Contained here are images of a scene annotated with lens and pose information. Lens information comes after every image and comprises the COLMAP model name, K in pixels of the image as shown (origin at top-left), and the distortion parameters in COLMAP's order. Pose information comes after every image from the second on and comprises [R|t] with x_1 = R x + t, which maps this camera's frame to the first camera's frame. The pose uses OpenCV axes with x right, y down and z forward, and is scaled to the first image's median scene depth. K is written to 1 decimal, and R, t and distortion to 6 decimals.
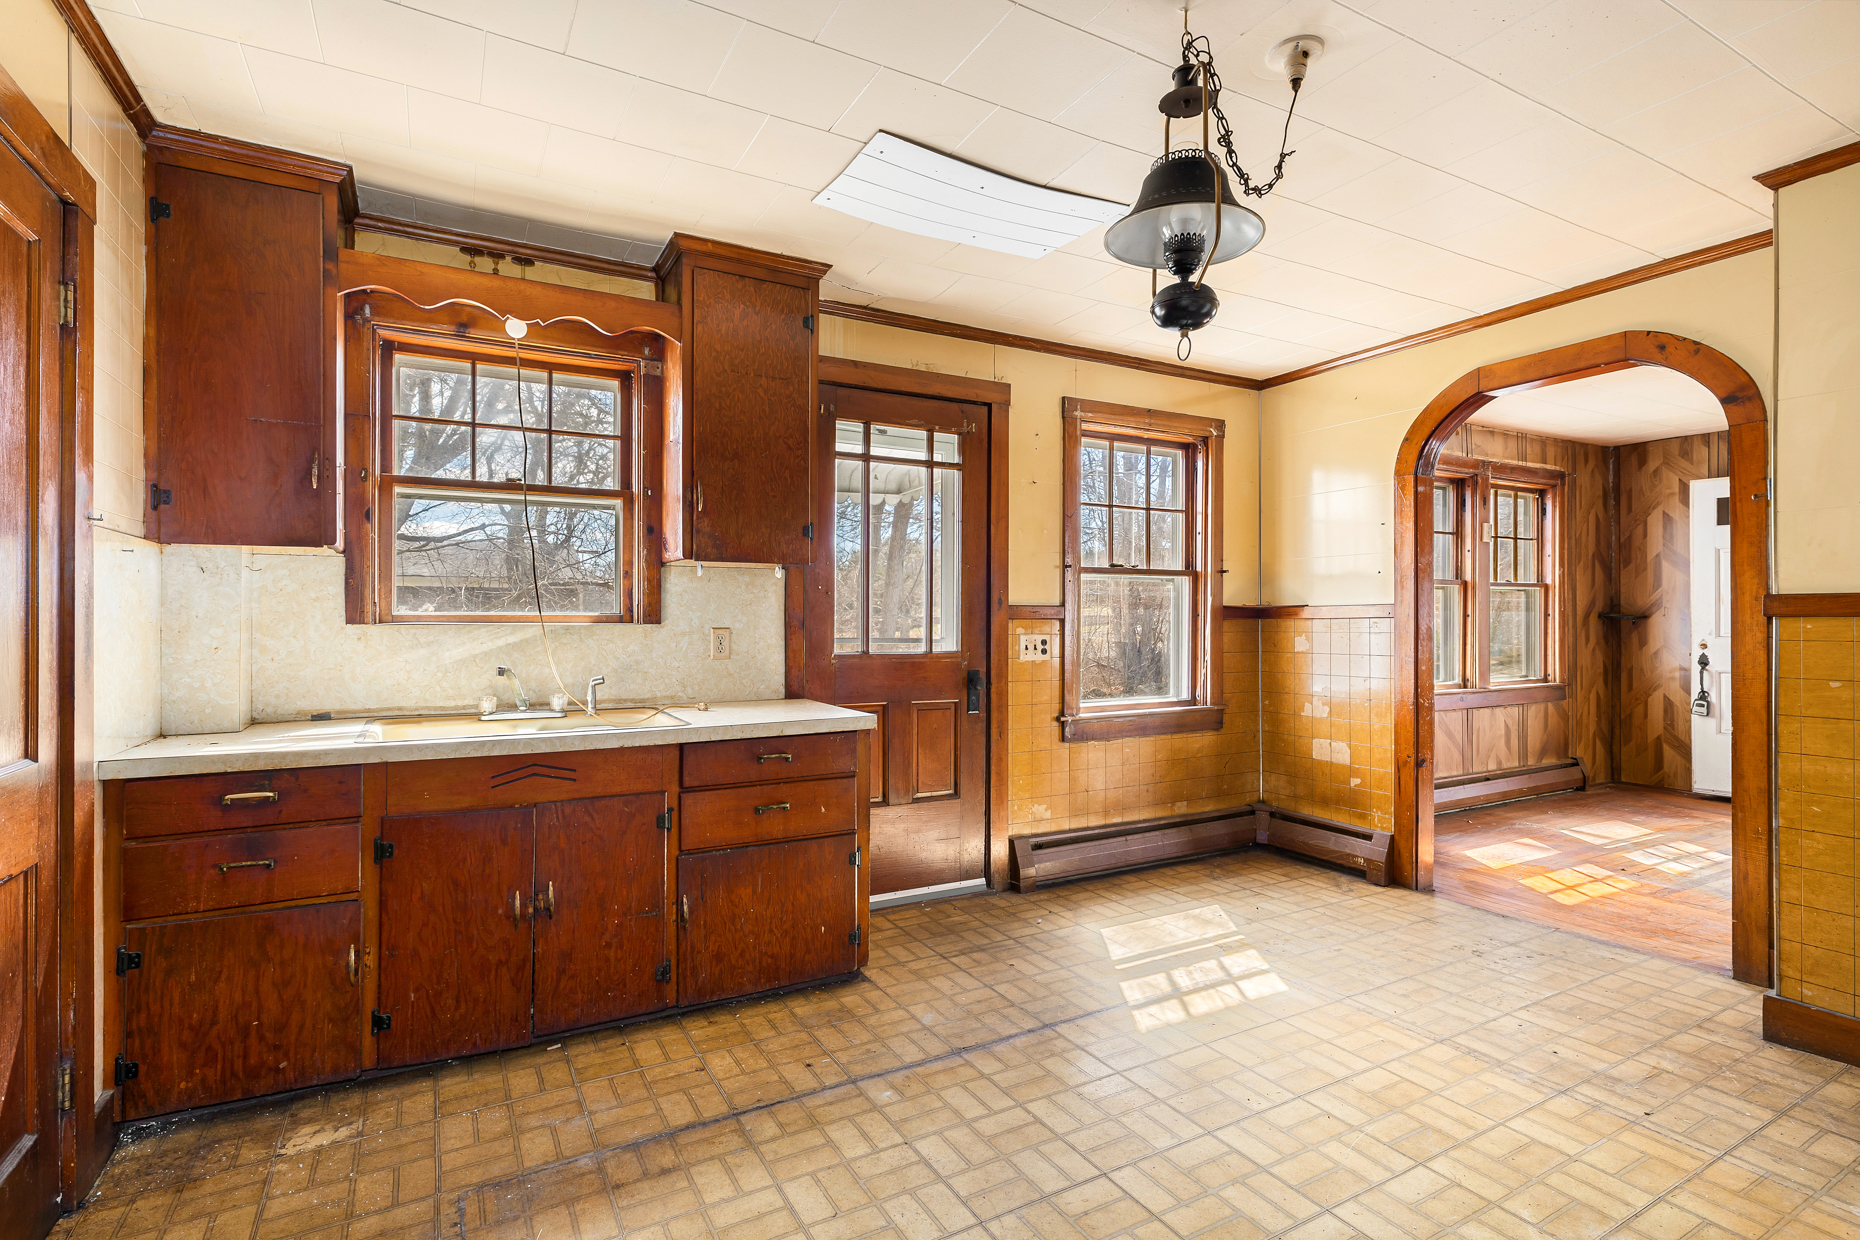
lens RADIAL K [[888.2, 0, 930.9], [0, 888.2, 621.0], [0, 0, 1]] dist [-0.006126, 0.001199]
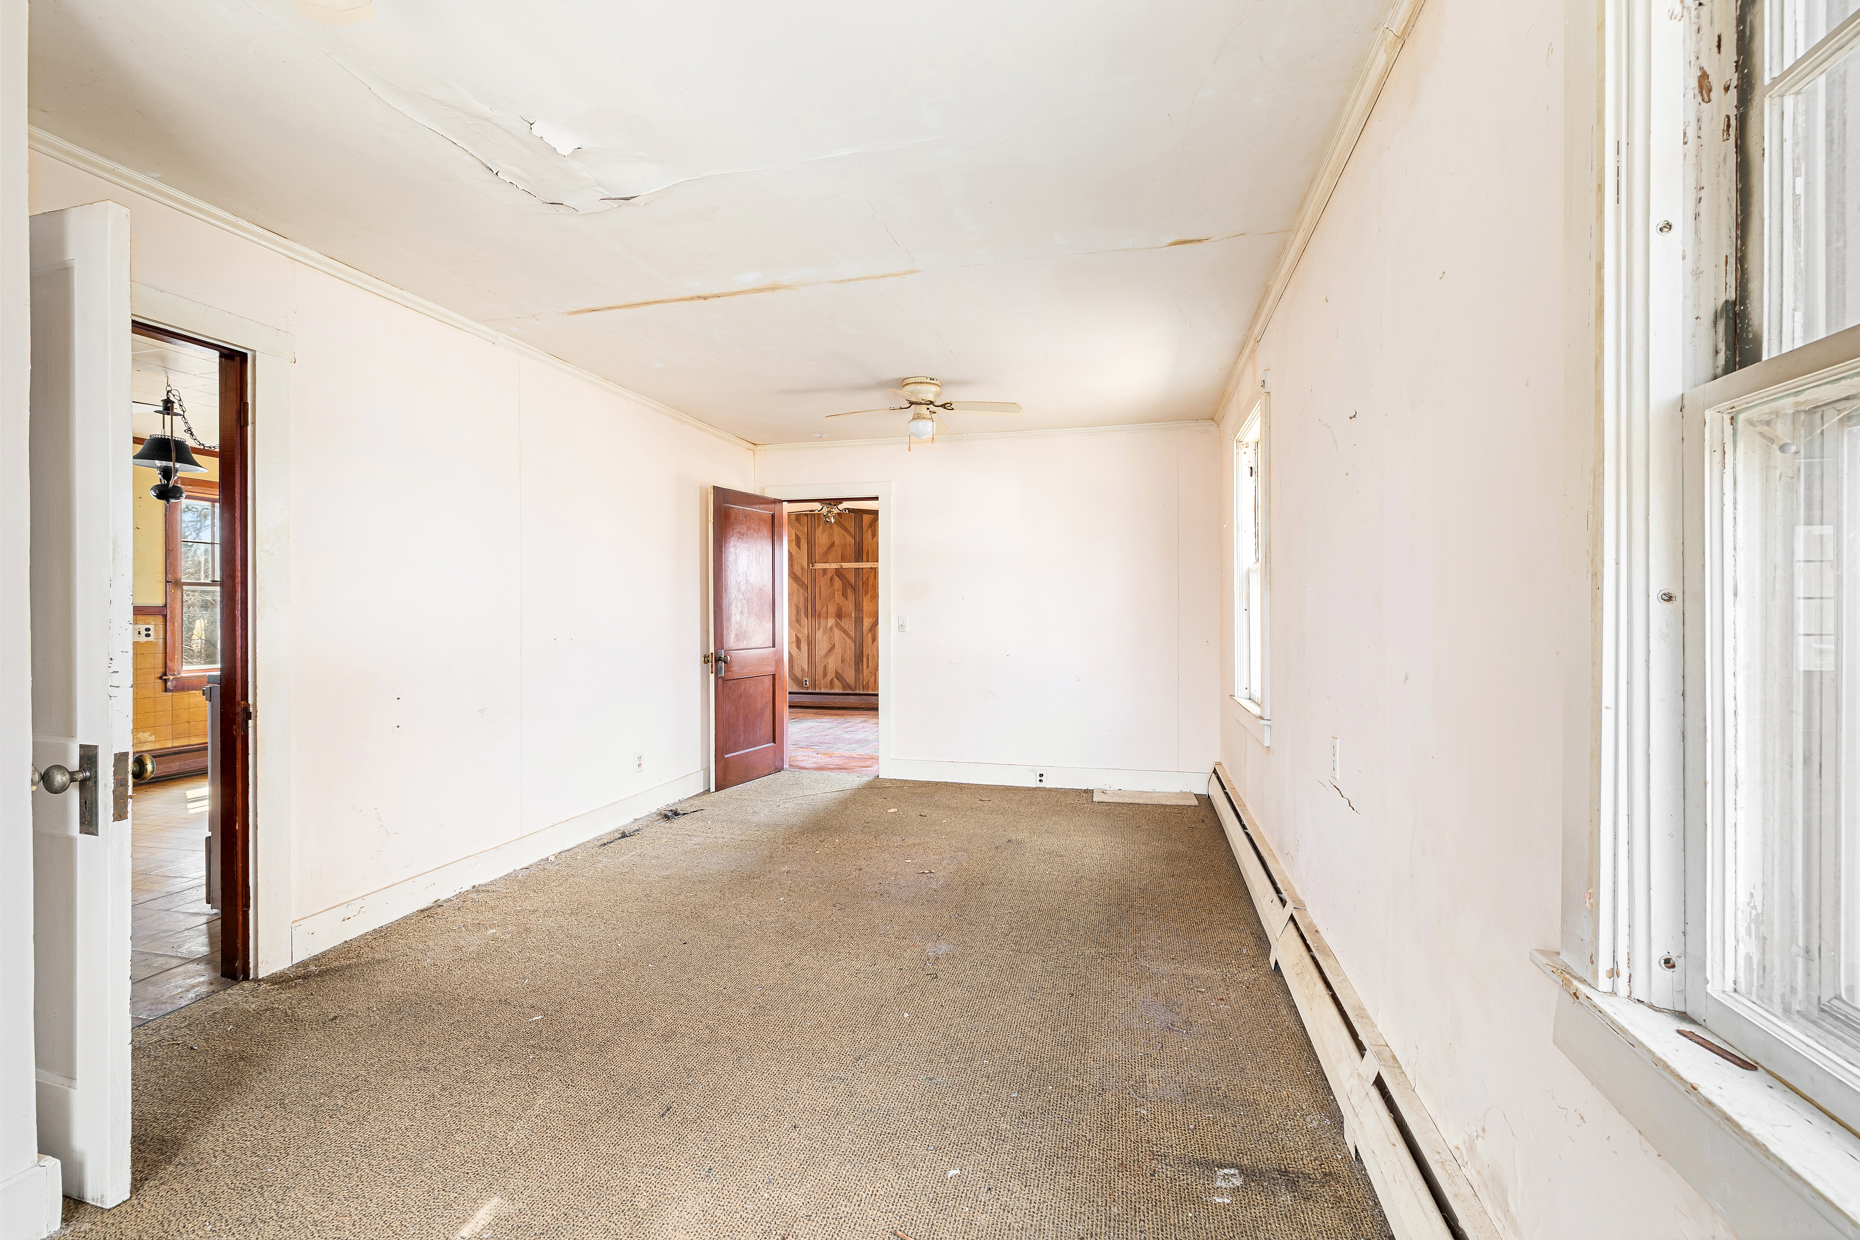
lens RADIAL K [[788.8, 0, 929.3], [0, 788.8, 615.4], [0, 0, 1]] dist [-0.002388, 0.000045]
pose [[0.688536, -0.001776, 0.725200, 0.092046], [0.001771, 0.999998, 0.000768, 0.000600], [-0.725200, 0.000756, 0.688537, -1.301474]]
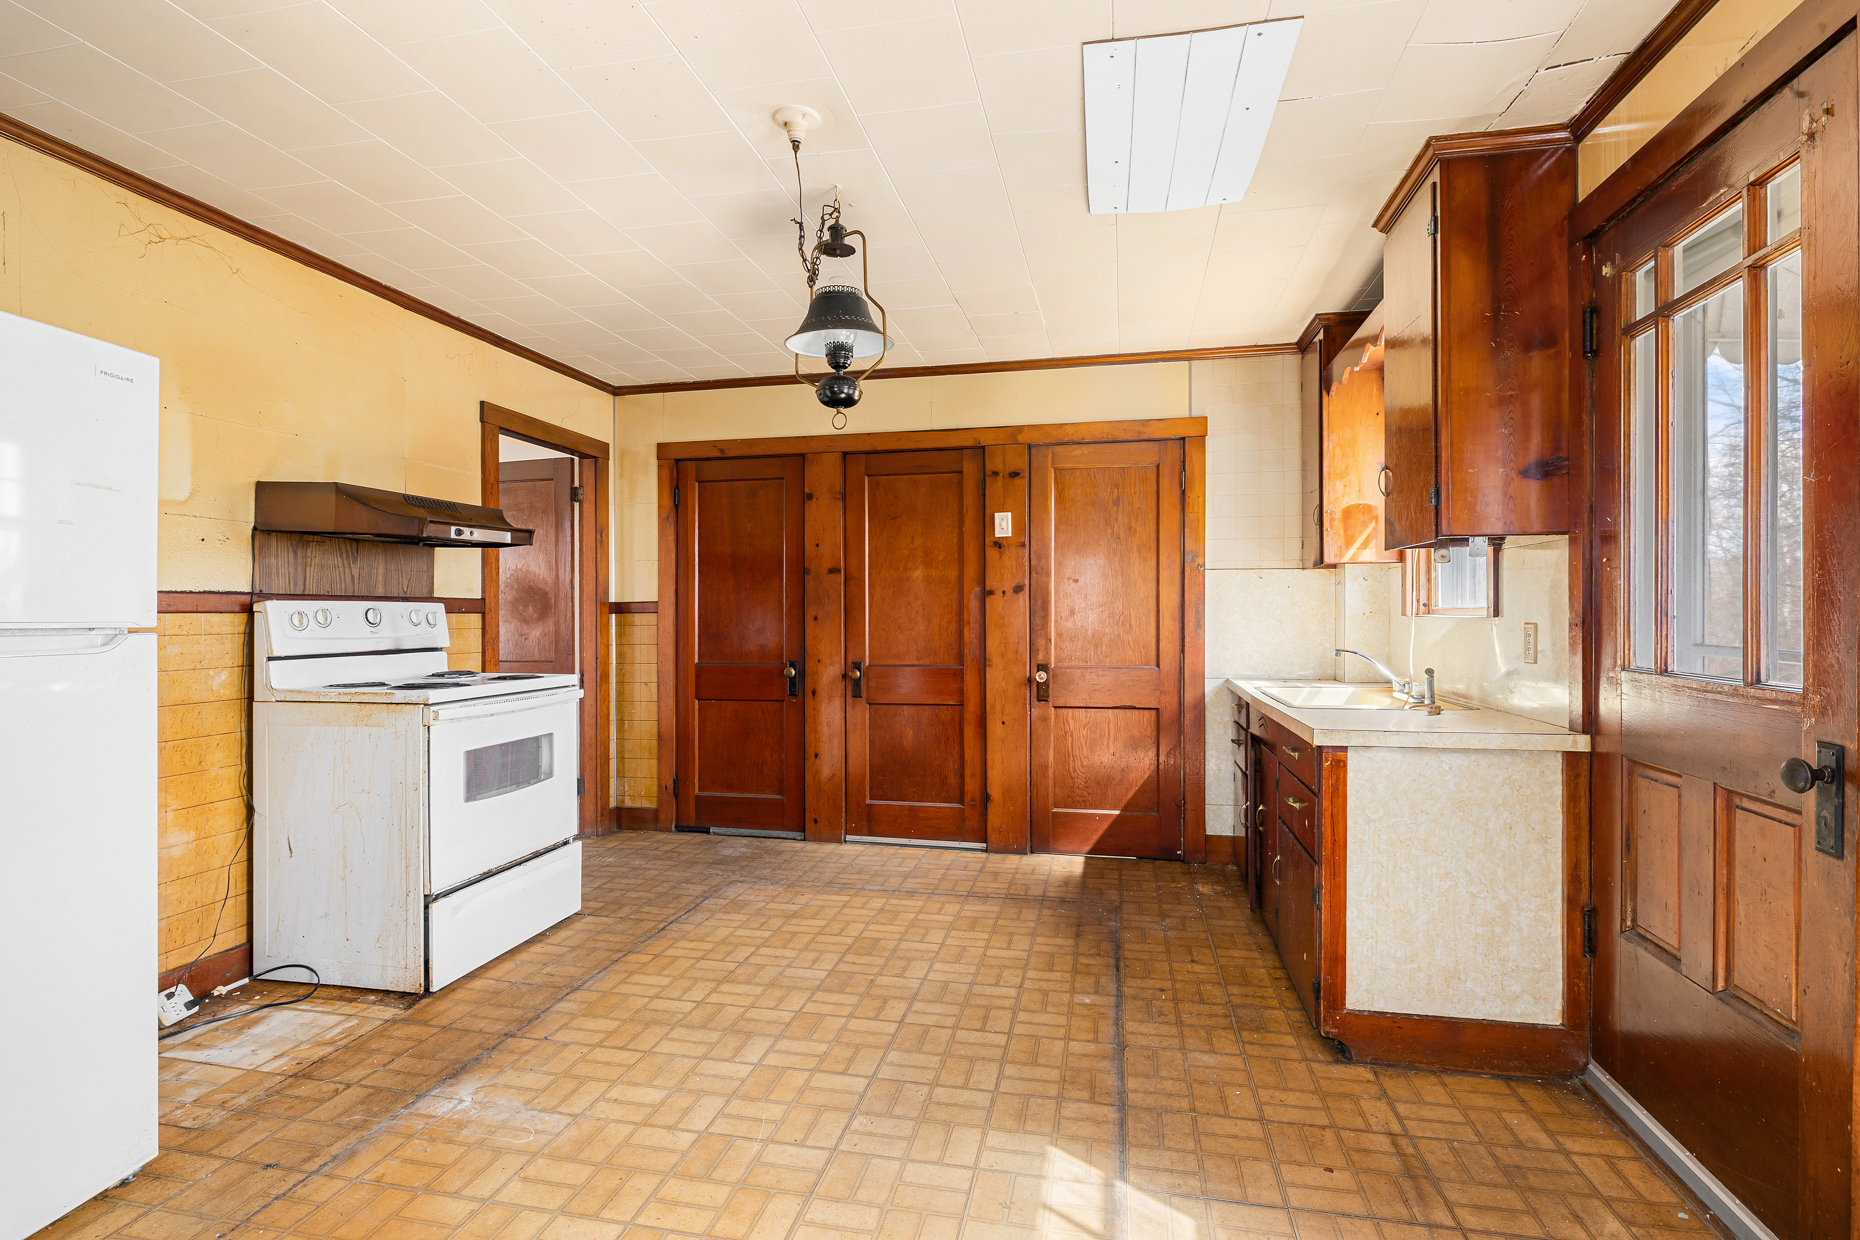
lens RADIAL K [[888.2, 0, 924.2], [0, 888.2, 614.9], [0, 0, 1]] dist [-0.006126, 0.001199]
pose [[-0.660066, 0.002334, -0.751204, 0.754781], [-0.000745, 0.999993, 0.003762, 0.000112], [0.751207, 0.003043, -0.660060, 1.220755]]
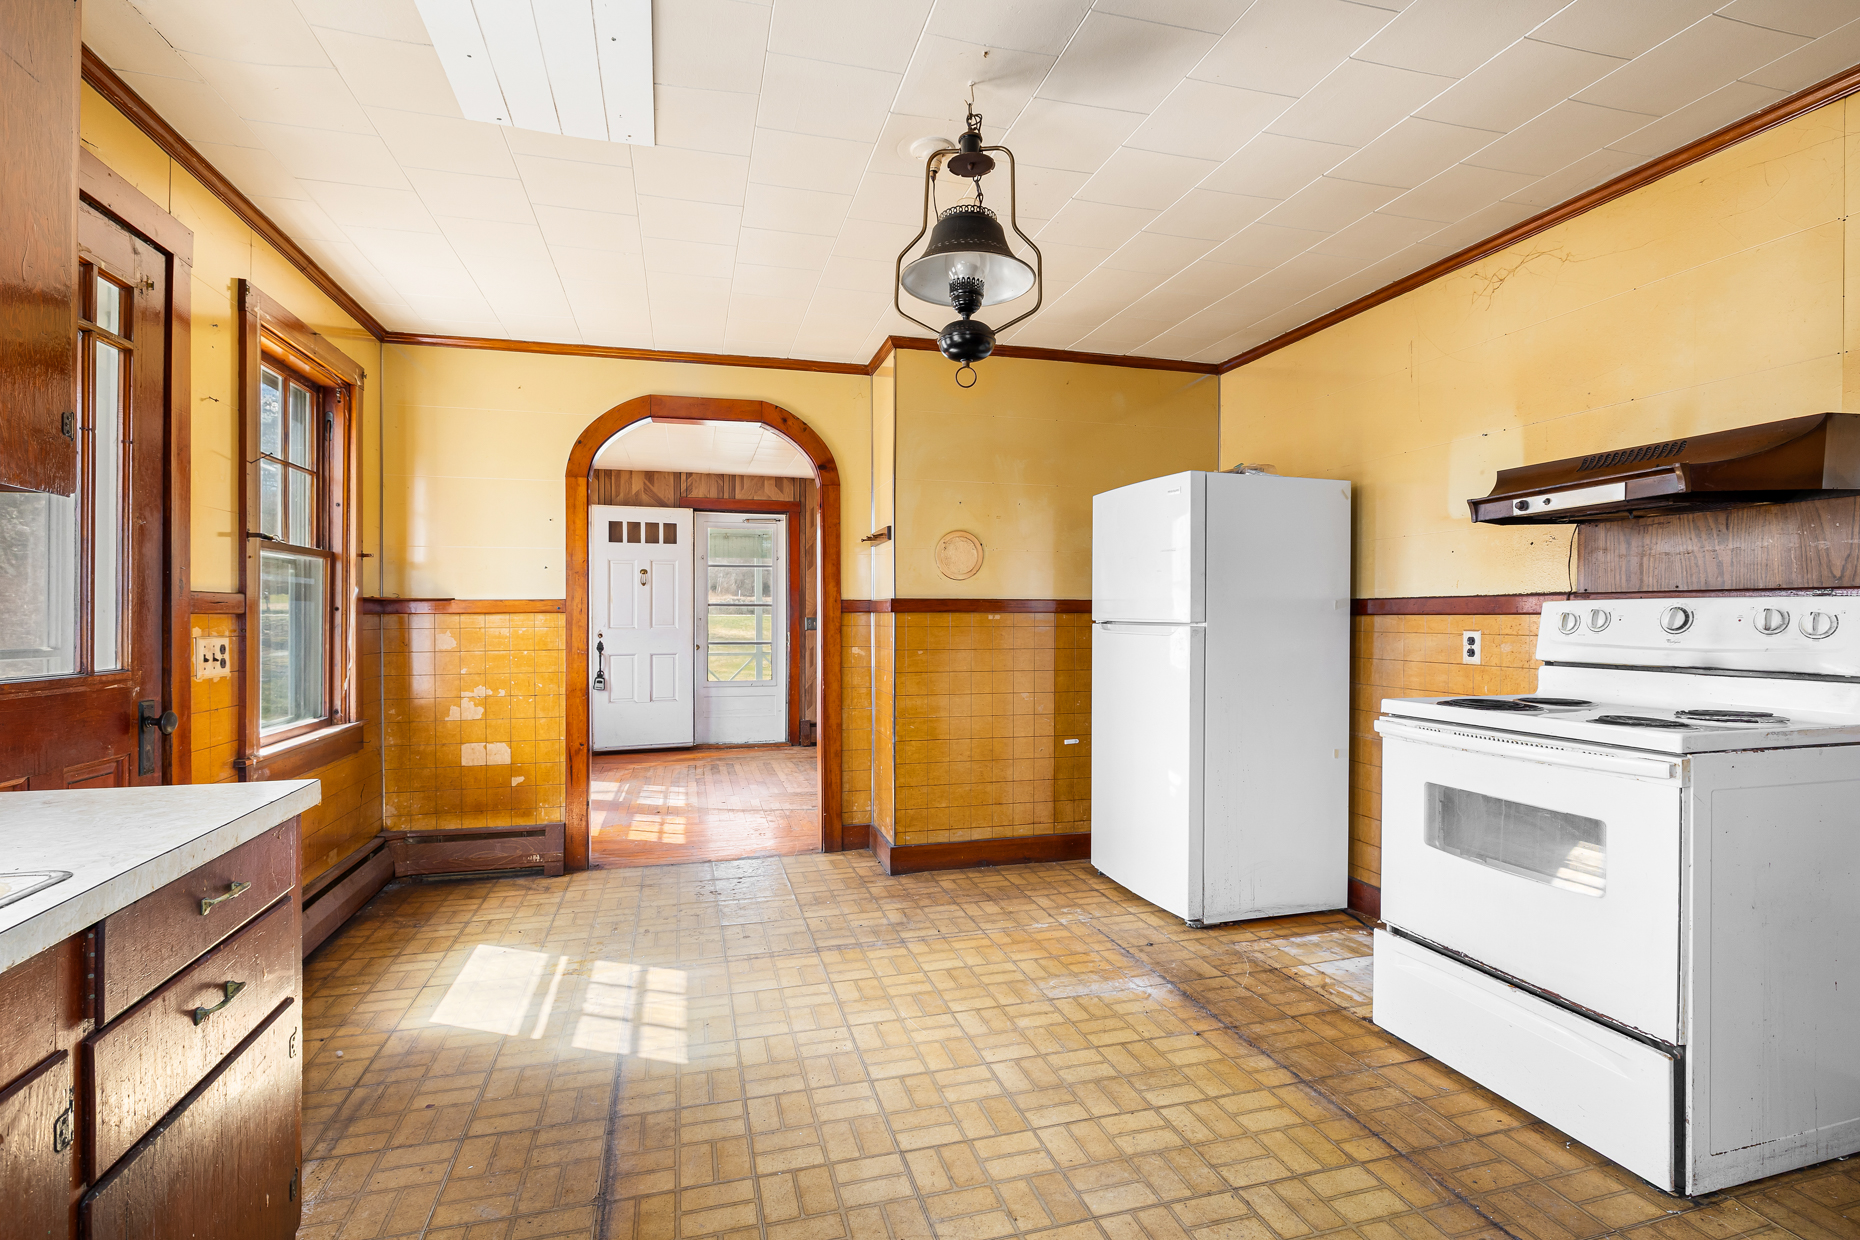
lens RADIAL K [[888.2, 0, 924.7], [0, 888.2, 618.8], [0, 0, 1]] dist [-0.006126, 0.001199]
pose [[0.235046, -0.003686, 0.971977, -0.506163], [0.002780, 0.999991, 0.003120, 0.002074], [-0.971980, 0.001969, 0.235055, 0.466005]]
